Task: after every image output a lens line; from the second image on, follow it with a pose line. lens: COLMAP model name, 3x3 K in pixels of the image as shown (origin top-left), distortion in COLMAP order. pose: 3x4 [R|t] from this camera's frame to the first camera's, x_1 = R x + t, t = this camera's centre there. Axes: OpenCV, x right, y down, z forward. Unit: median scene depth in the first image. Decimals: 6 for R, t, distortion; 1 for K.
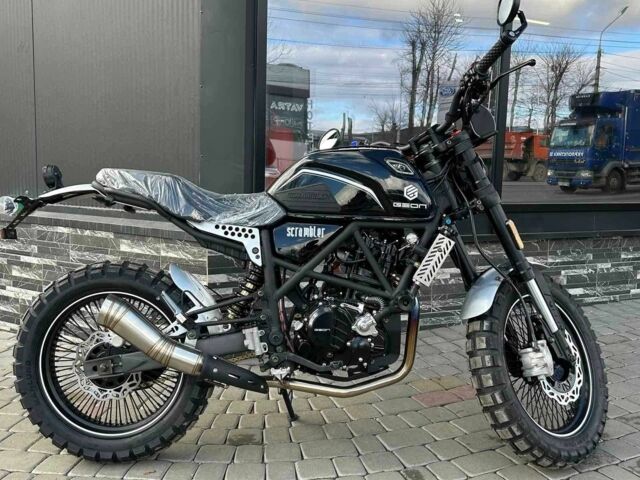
lens RADIAL K [[642.7, 0, 323.1], [0, 642.7, 237.6], [0, 0, 1]] dist [0.075923, -0.198318]
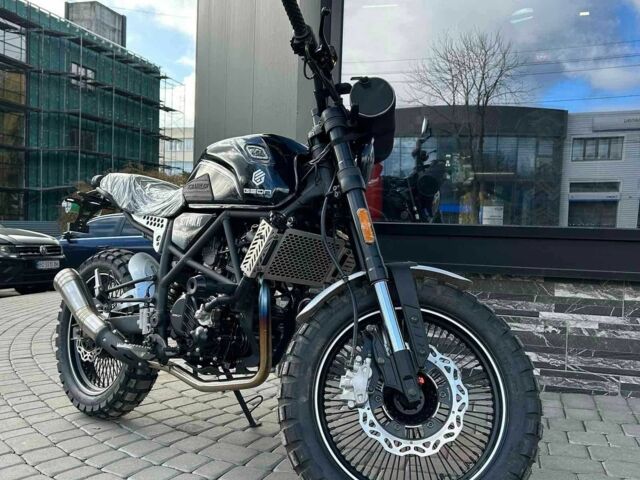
lens RADIAL K [[641.2, 0, 310.8], [0, 641.2, 238.8], [0, 0, 1]] dist [0.075896, -0.175277]
pose [[0.732306, 0.010578, -0.680894, 0.815436], [-0.088032, 0.992960, -0.079253, 0.084002], [0.675262, 0.117977, 0.728081, 0.381197]]
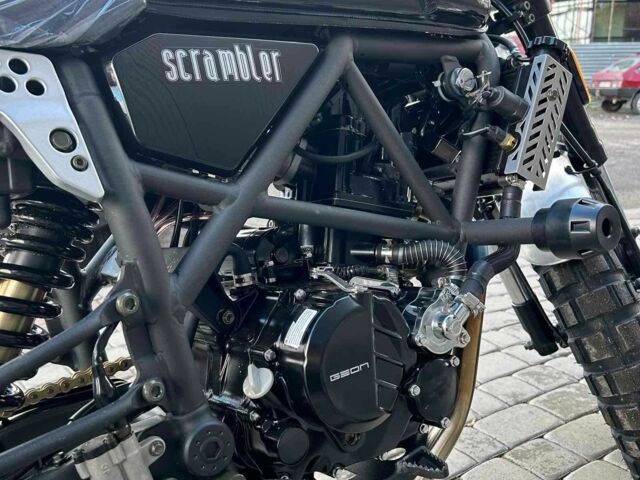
lens RADIAL K [[691.8, 0, 345.2], [0, 691.8, 239.5], [0, 0, 1]] dist [0.132602, -0.290748]
pose [[0.772727, -0.165867, 0.612684, -0.192169], [0.142358, 0.985951, 0.087374, 0.049549], [-0.618569, 0.019704, 0.785484, 0.715753]]
